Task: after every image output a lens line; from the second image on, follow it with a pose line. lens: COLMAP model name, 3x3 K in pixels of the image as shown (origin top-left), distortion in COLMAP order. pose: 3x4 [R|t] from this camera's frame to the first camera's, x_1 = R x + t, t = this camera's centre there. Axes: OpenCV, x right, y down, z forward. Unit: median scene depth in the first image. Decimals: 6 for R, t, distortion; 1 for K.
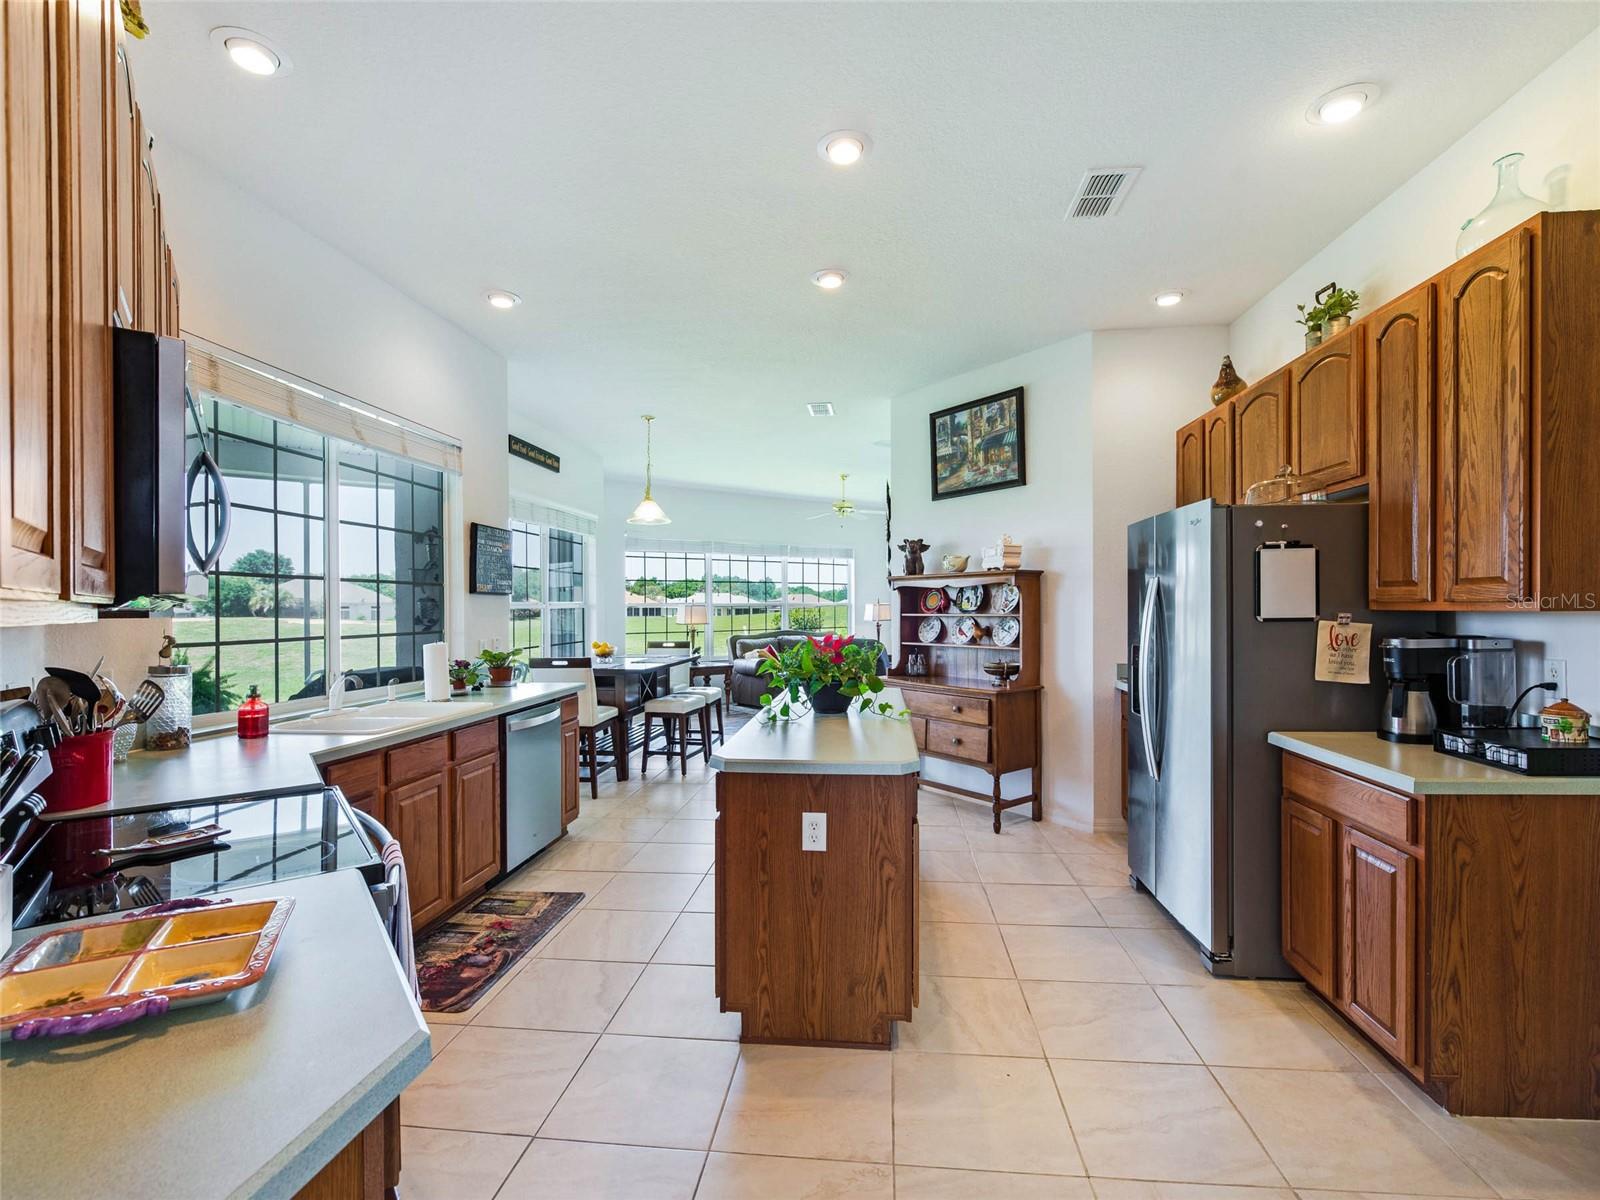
lens RADIAL K [[716.8, 0, 798.7], [0, 716.8, 621.8], [0, 0, 1]] dist [-0.001384, -0.000197]
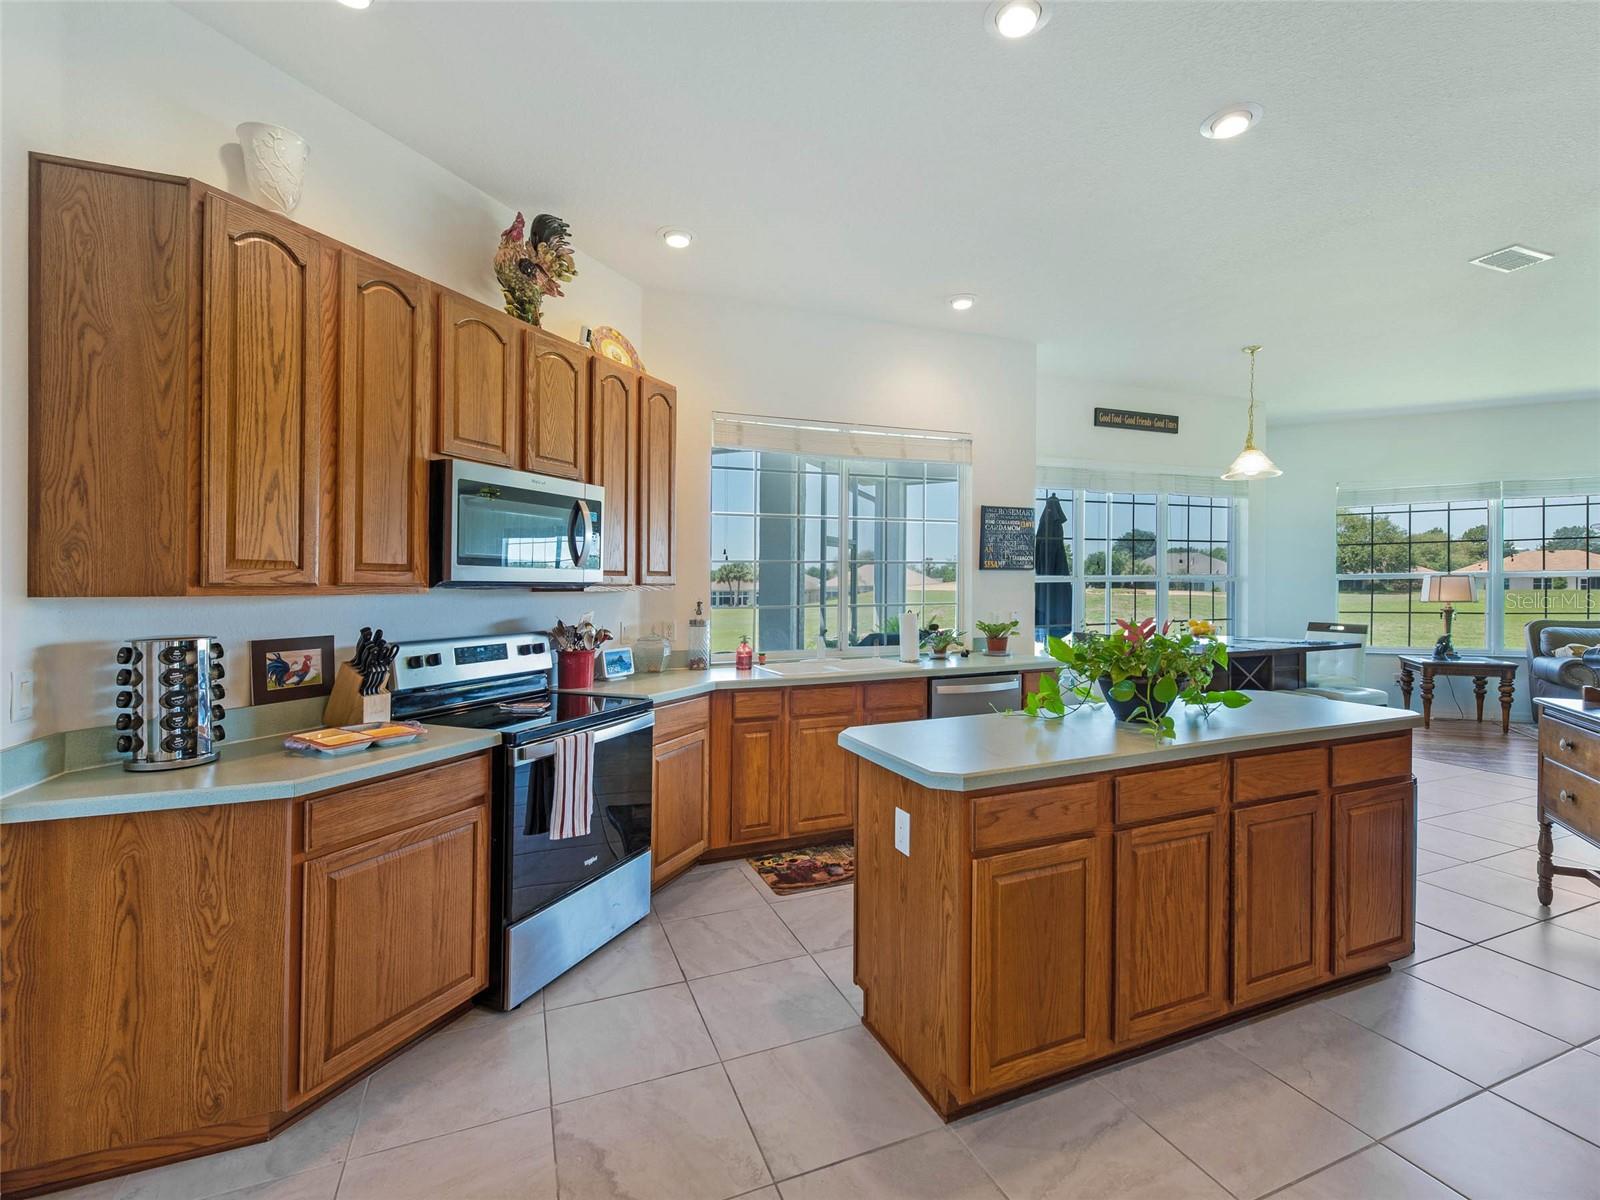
lens RADIAL K [[707.6, 0, 800.0], [0, 707.6, 600.0], [0, 0, 1]] dist [0.000649, -0.000020]
pose [[0.483519, 0.015239, -0.875201, 0.511356], [-0.008961, 0.999882, 0.012460, -0.005365], [0.875288, 0.001818, 0.483599, 0.316568]]
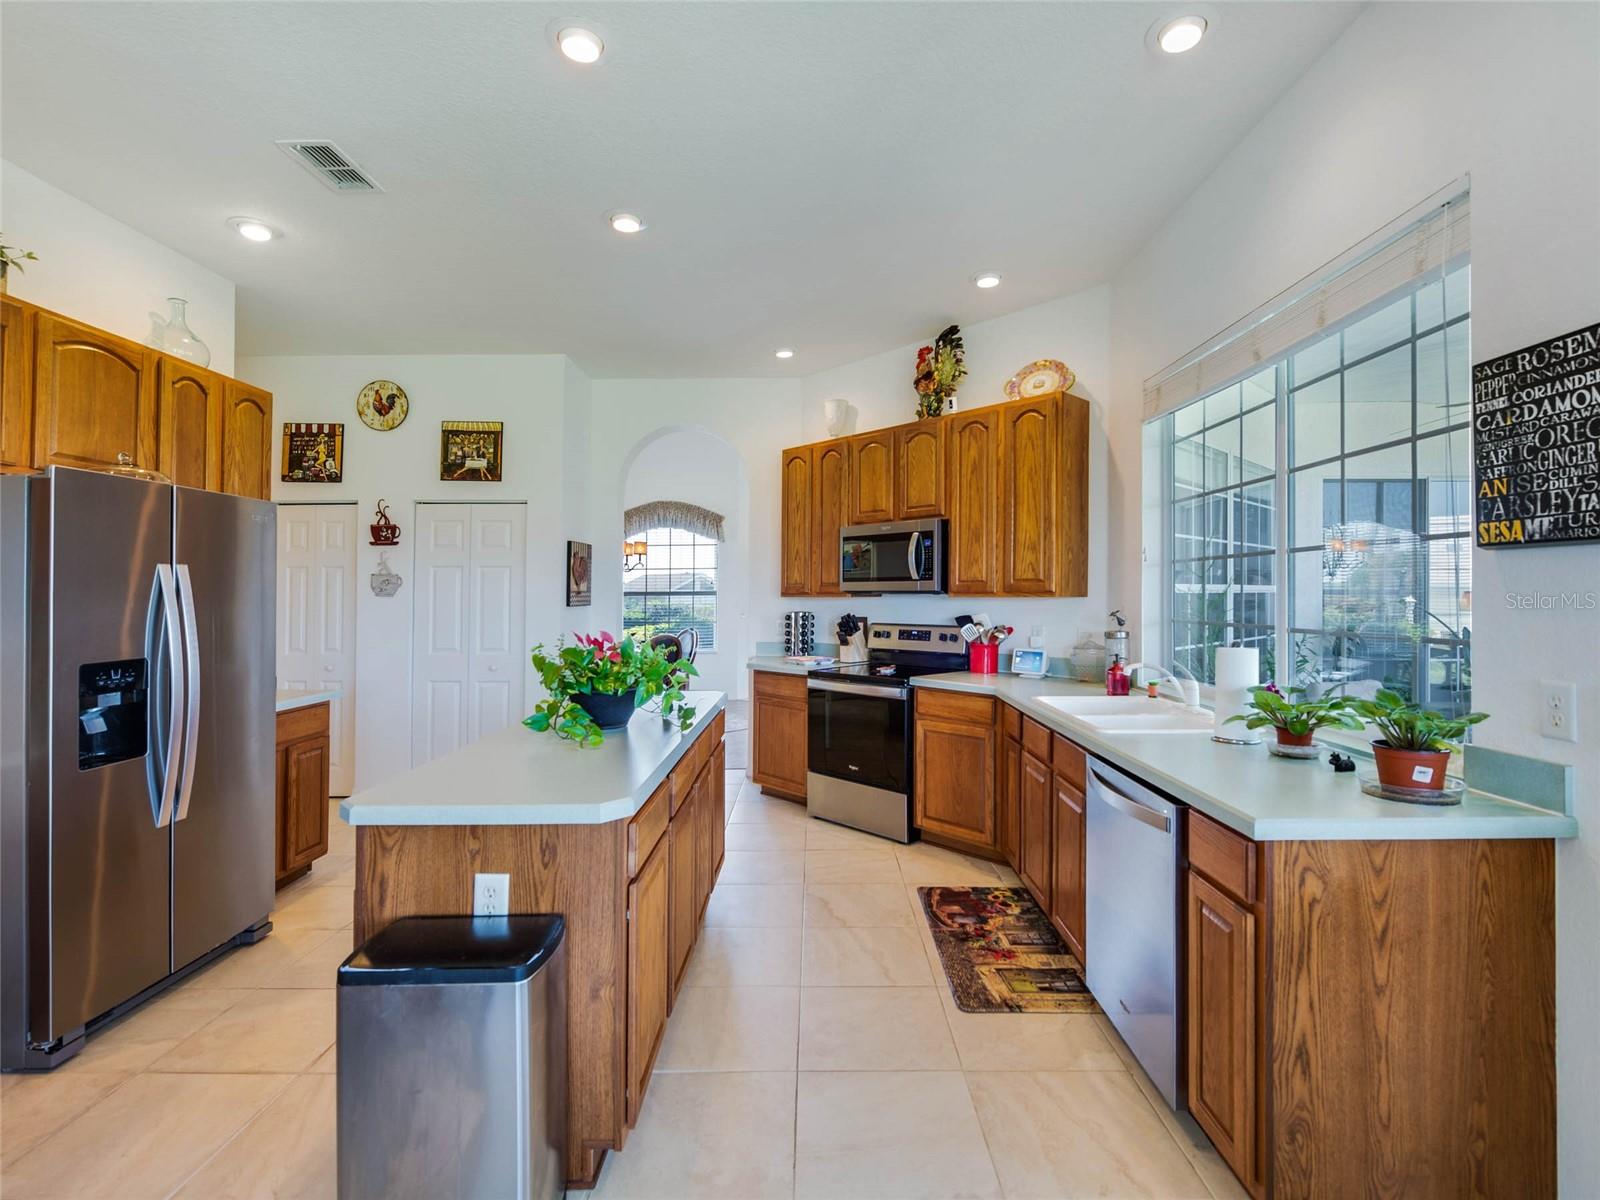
lens RADIAL K [[744.7, 0, 879.2], [0, 744.7, 579.6], [0, 0, 1]] dist [-0.000296, -0.000056]
pose [[-0.979264, 0.007743, -0.202442, -0.085822], [0.007733, 0.999970, 0.000842, -0.037240], [0.202443, -0.000741, -0.979294, 1.835691]]
